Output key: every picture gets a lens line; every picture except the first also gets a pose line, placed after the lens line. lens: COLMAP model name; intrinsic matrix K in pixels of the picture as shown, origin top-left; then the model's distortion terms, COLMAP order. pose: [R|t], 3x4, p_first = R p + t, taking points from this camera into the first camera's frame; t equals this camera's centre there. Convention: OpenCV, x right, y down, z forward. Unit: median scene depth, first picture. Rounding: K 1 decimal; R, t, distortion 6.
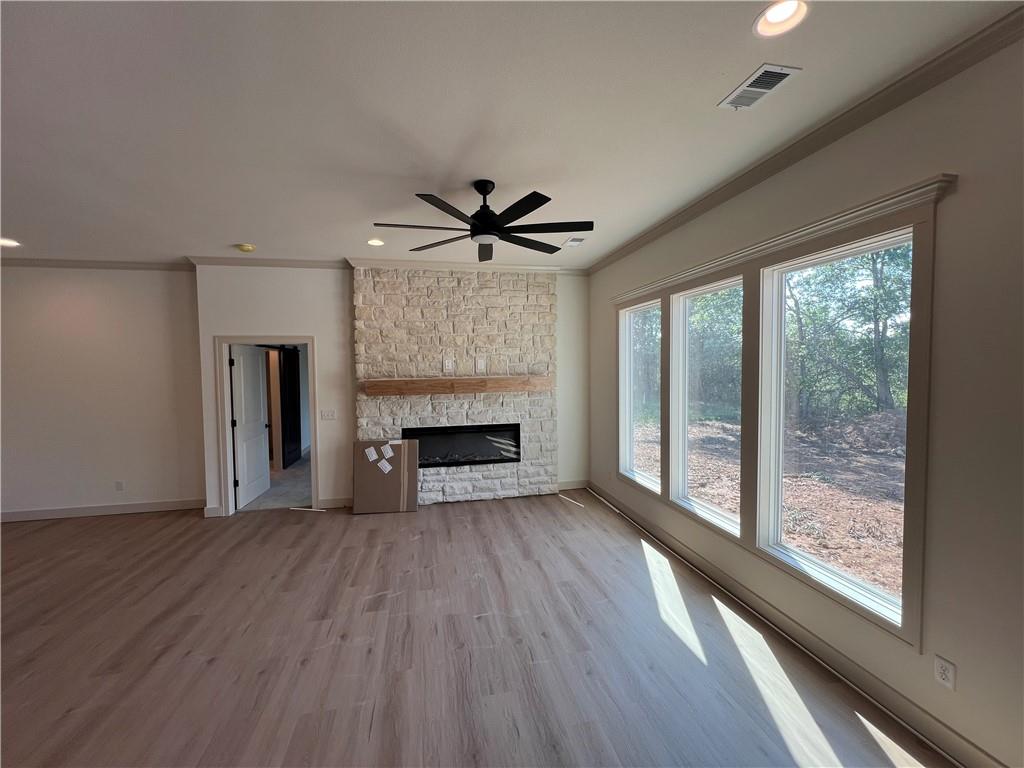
lens RADIAL K [[409.6, 0, 509.7], [0, 409.6, 382.8], [0, 0, 1]] dist [-0.001973, 0.000335]
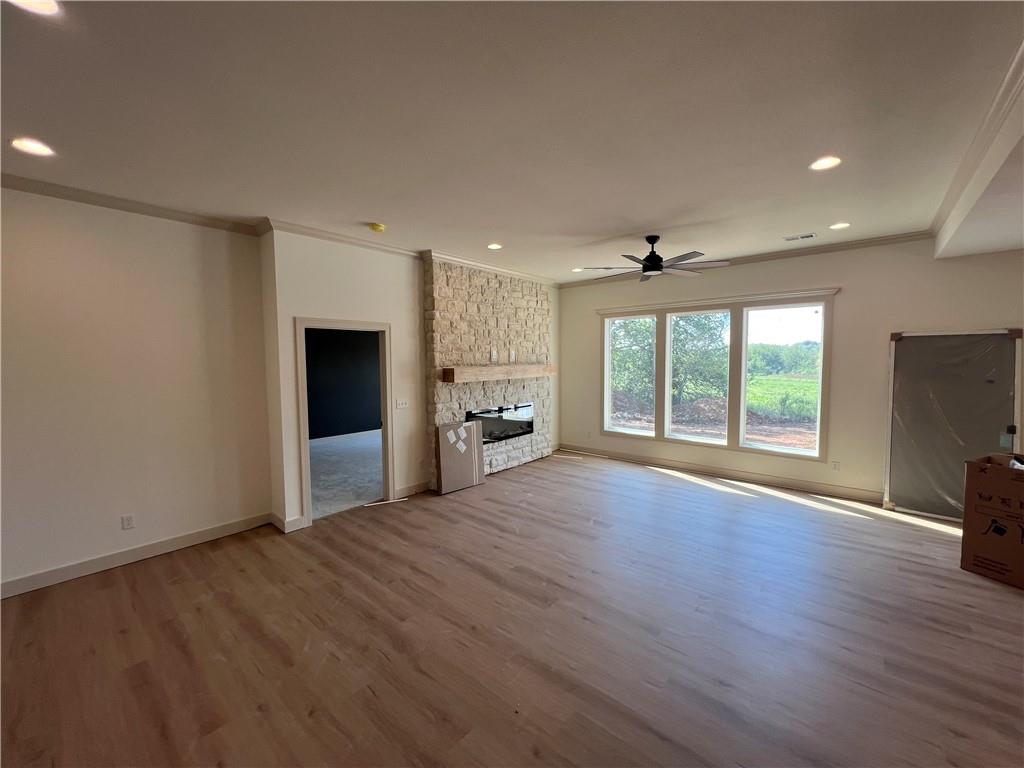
lens RADIAL K [[414.4, 0, 508.2], [0, 414.4, 382.2], [0, 0, 1]] dist [0.001170, 0.000355]
pose [[0.790338, -0.027742, 0.612043, -0.877619], [0.019107, 0.999604, 0.020635, 0.010803], [-0.612373, -0.004614, 0.790555, 0.048574]]
